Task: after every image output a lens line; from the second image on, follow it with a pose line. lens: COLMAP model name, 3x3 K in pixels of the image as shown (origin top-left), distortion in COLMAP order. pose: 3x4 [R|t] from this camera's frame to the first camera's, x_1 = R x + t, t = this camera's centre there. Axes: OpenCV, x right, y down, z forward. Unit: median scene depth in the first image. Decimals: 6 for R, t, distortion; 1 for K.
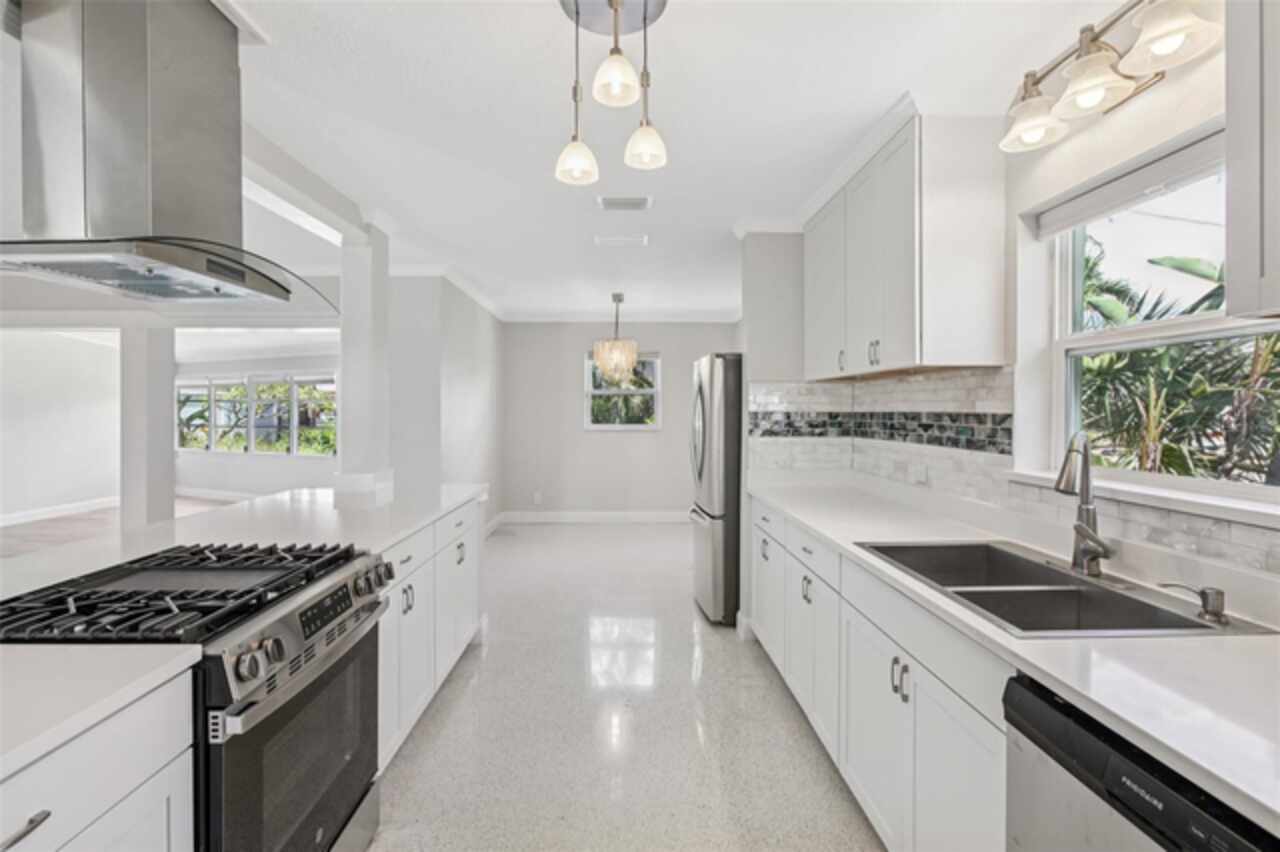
lens RADIAL K [[581.3, 0, 636.6], [0, 581.3, 416.4], [0, 0, 1]] dist [-0.015509, 0.002595]
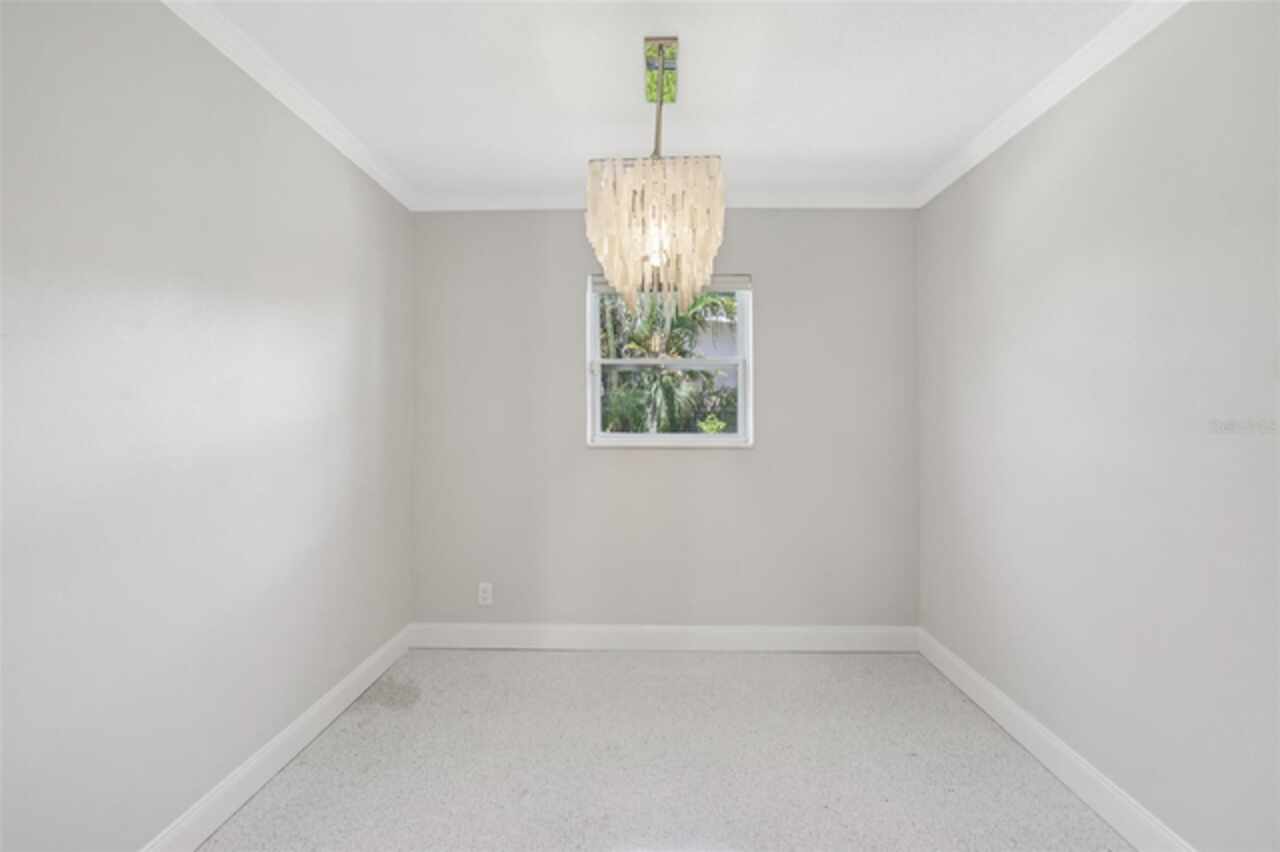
lens RADIAL K [[581.3, 0, 637.9], [0, 581.3, 420.0], [0, 0, 1]] dist [-0.015509, 0.002595]
pose [[0.999014, -0.002160, -0.044334, -0.059492], [0.001923, 0.999984, -0.005398, 0.010611], [0.044345, 0.005307, 0.999002, 1.110106]]
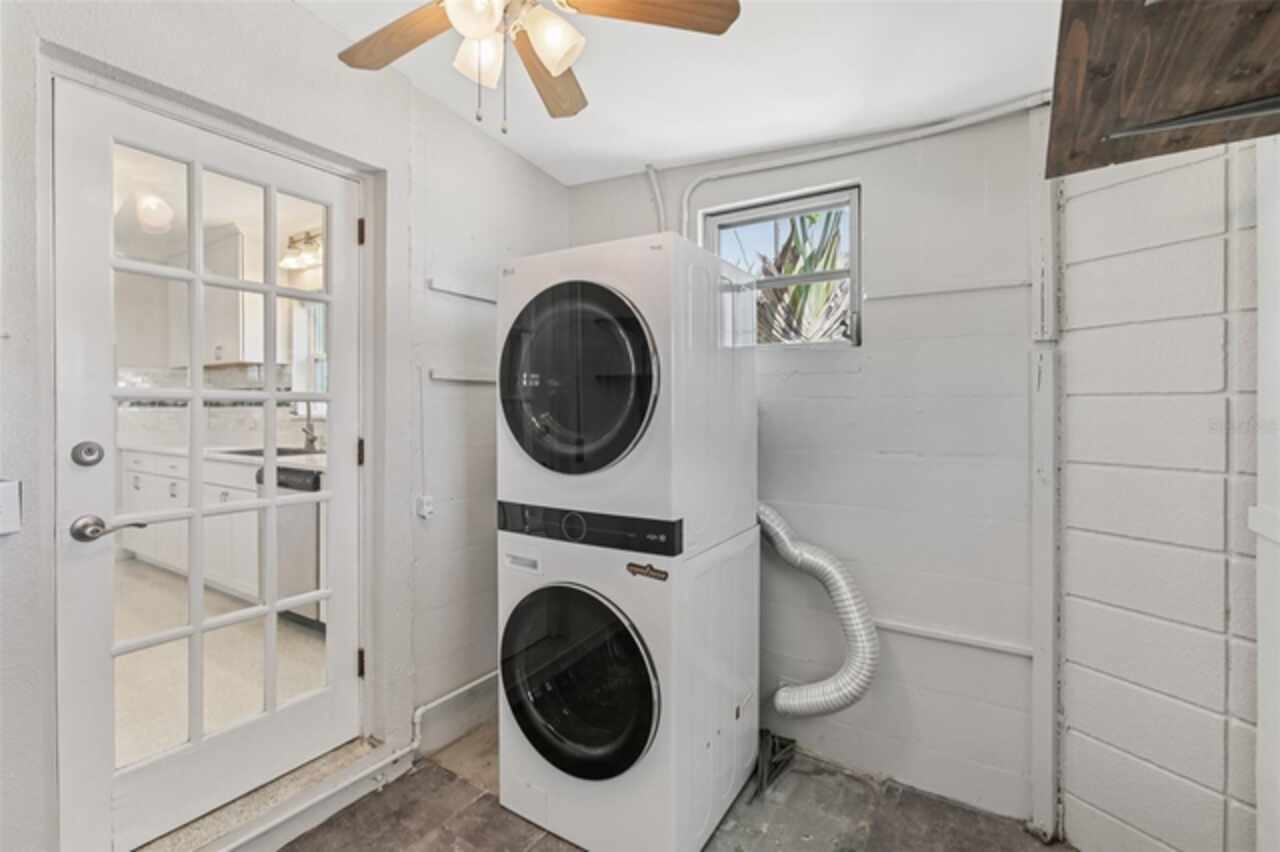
lens RADIAL K [[581.3, 0, 637.7], [0, 581.3, 416.2], [0, 0, 1]] dist [-0.015509, 0.002595]
pose [[0.565791, -0.006652, 0.824522, -0.224414], [0.003922, 0.999978, 0.005376, 0.054898], [-0.824539, 0.000192, 0.565805, -0.745862]]
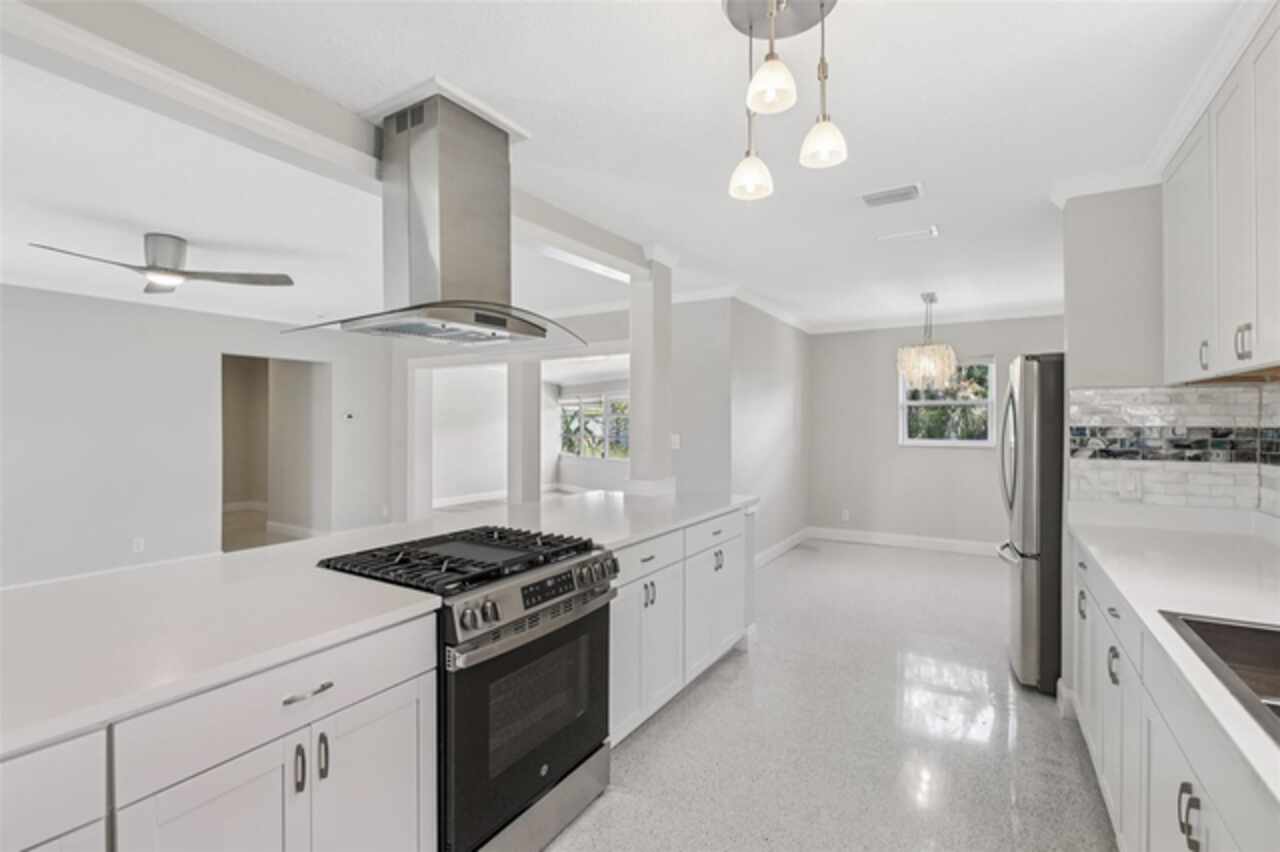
lens RADIAL K [[581.3, 0, 641.9], [0, 581.3, 425.4], [0, 0, 1]] dist [-0.015509, 0.002595]
pose [[0.838334, 0.001592, -0.545155, 0.138158], [-0.004950, 0.999977, -0.004693, -0.003173], [0.545135, 0.006633, 0.838322, 0.032179]]
